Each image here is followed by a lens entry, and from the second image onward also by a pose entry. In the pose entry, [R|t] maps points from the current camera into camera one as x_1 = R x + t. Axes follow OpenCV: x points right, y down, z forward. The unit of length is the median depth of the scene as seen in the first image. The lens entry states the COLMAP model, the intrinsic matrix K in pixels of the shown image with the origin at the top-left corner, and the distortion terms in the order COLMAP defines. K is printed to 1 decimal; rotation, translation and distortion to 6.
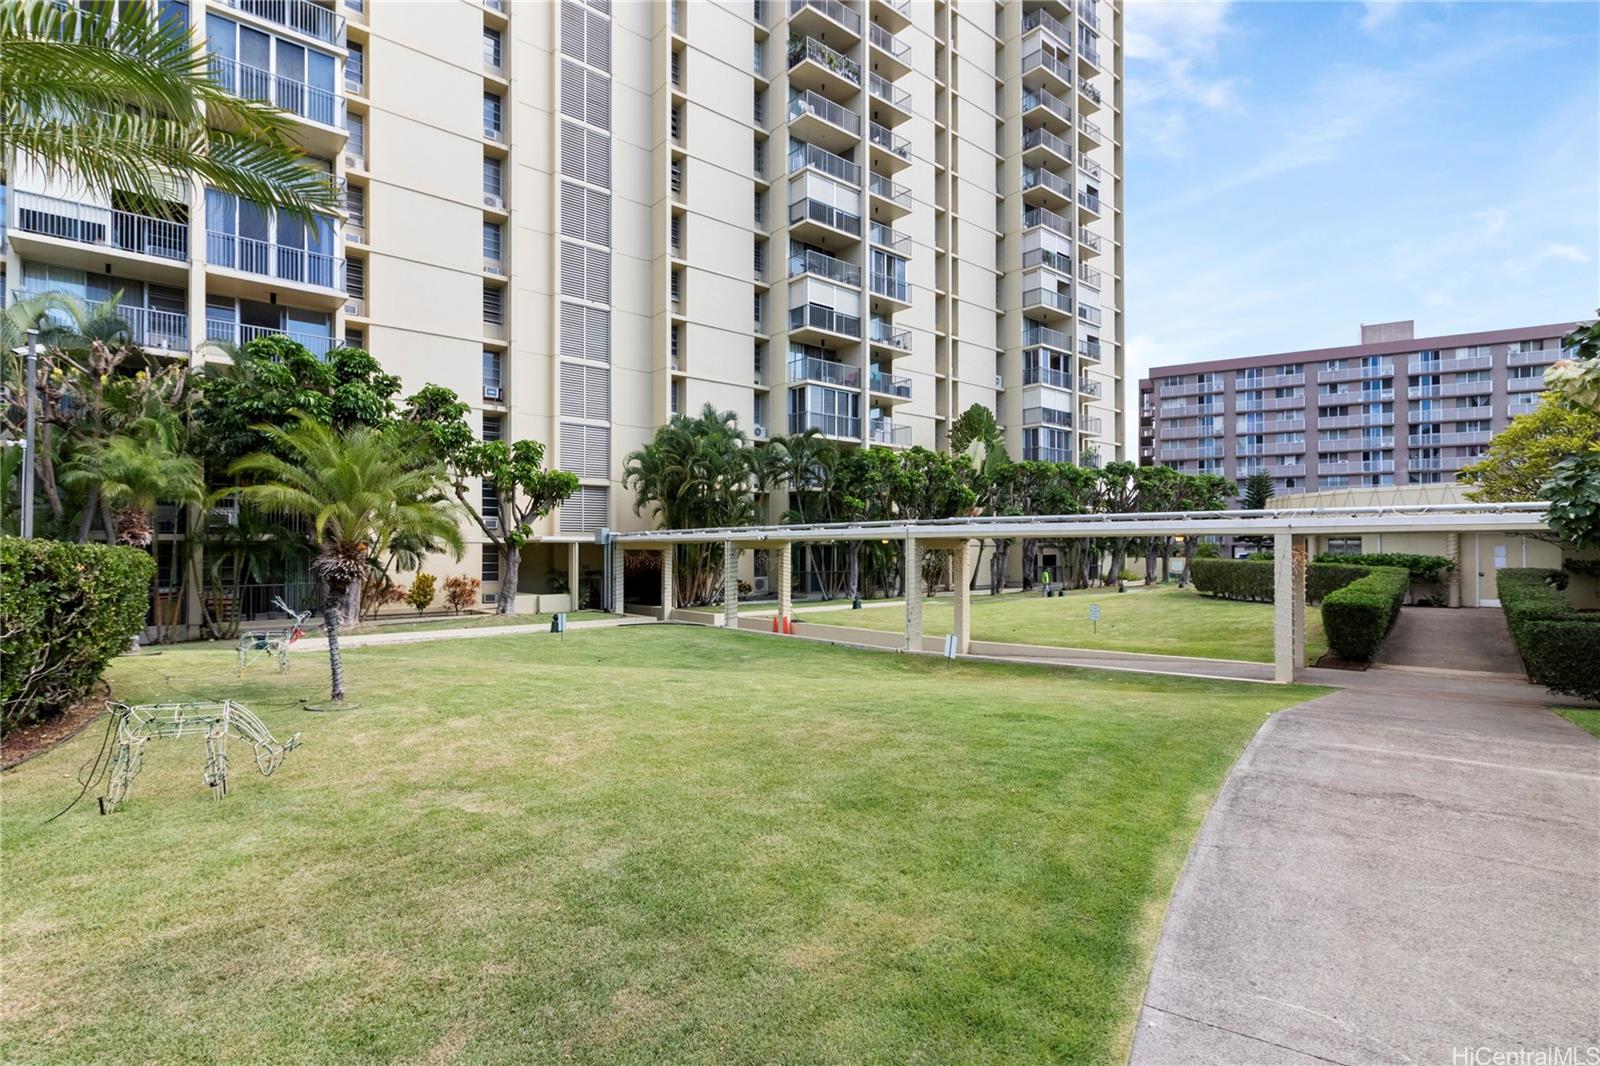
lens RADIAL K [[755.8, 0, 800.0], [0, 755.8, 540.2], [0, 0, 1]] dist [0.000276, 0.000123]
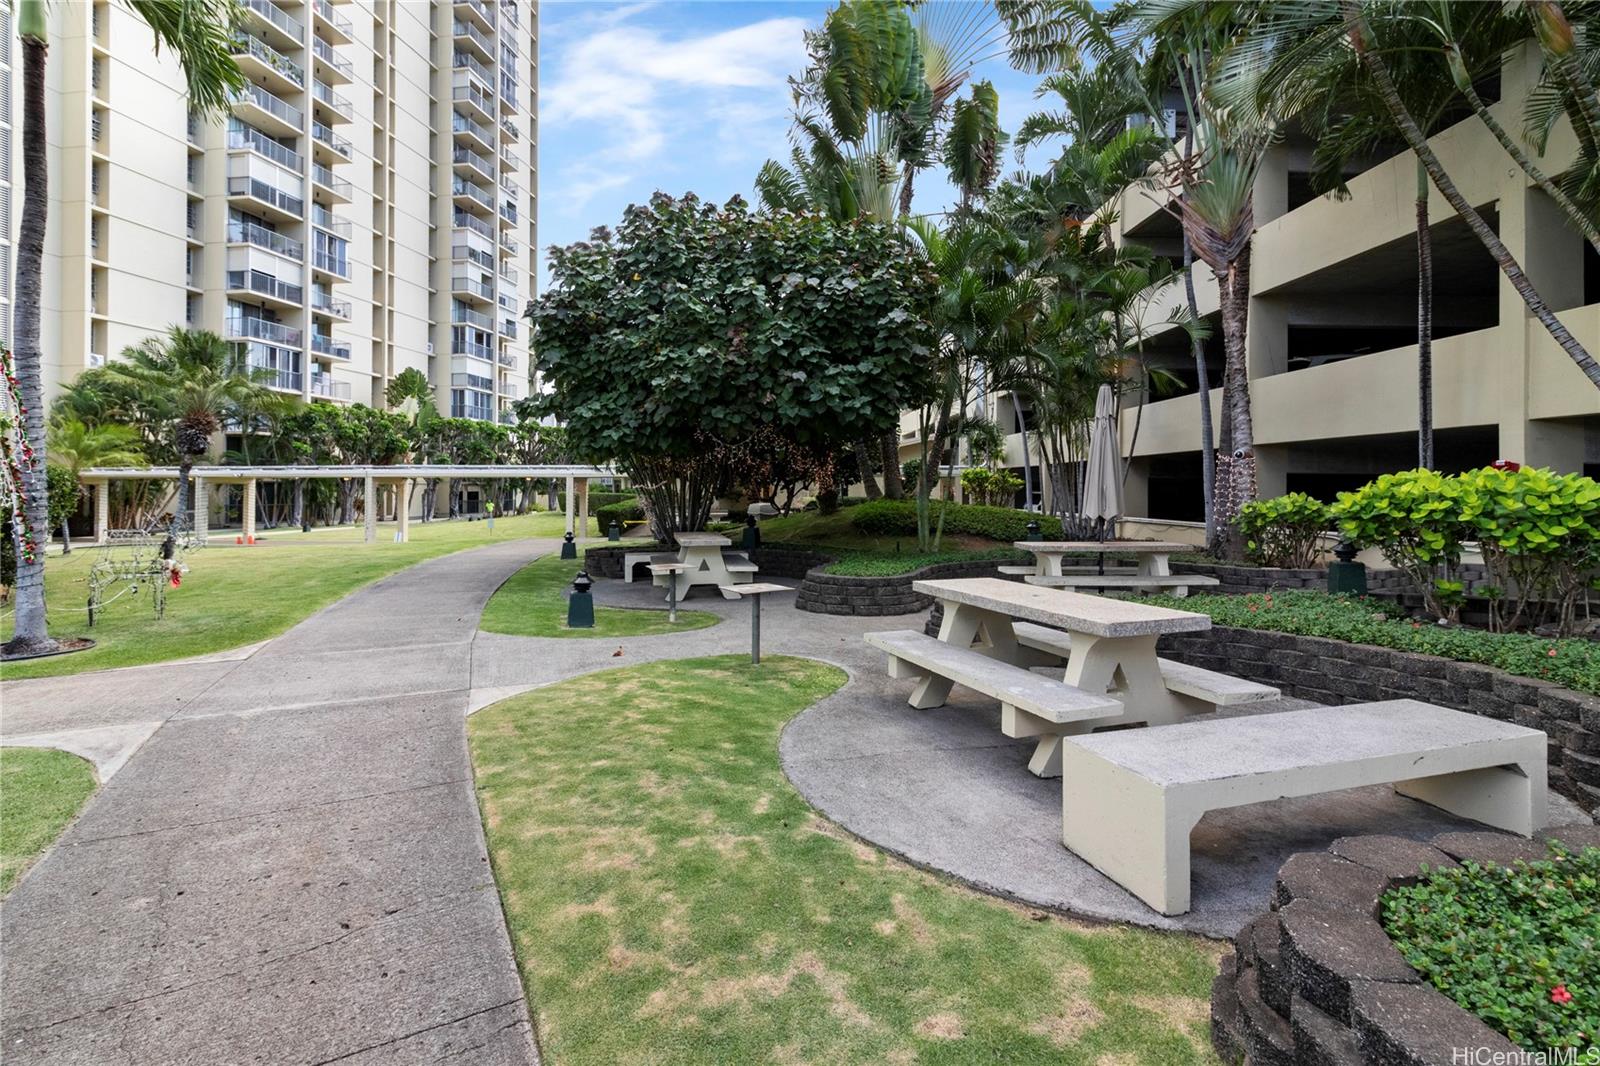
lens RADIAL K [[750.6, 0, 800.0], [0, 750.6, 484.9], [0, 0, 1]] dist [0.001196, 0.000503]
pose [[0.756541, 0.005520, 0.653923, -0.086158], [-0.008981, 0.999958, 0.001950, 0.001259], [-0.653885, -0.007348, 0.756558, -0.345119]]
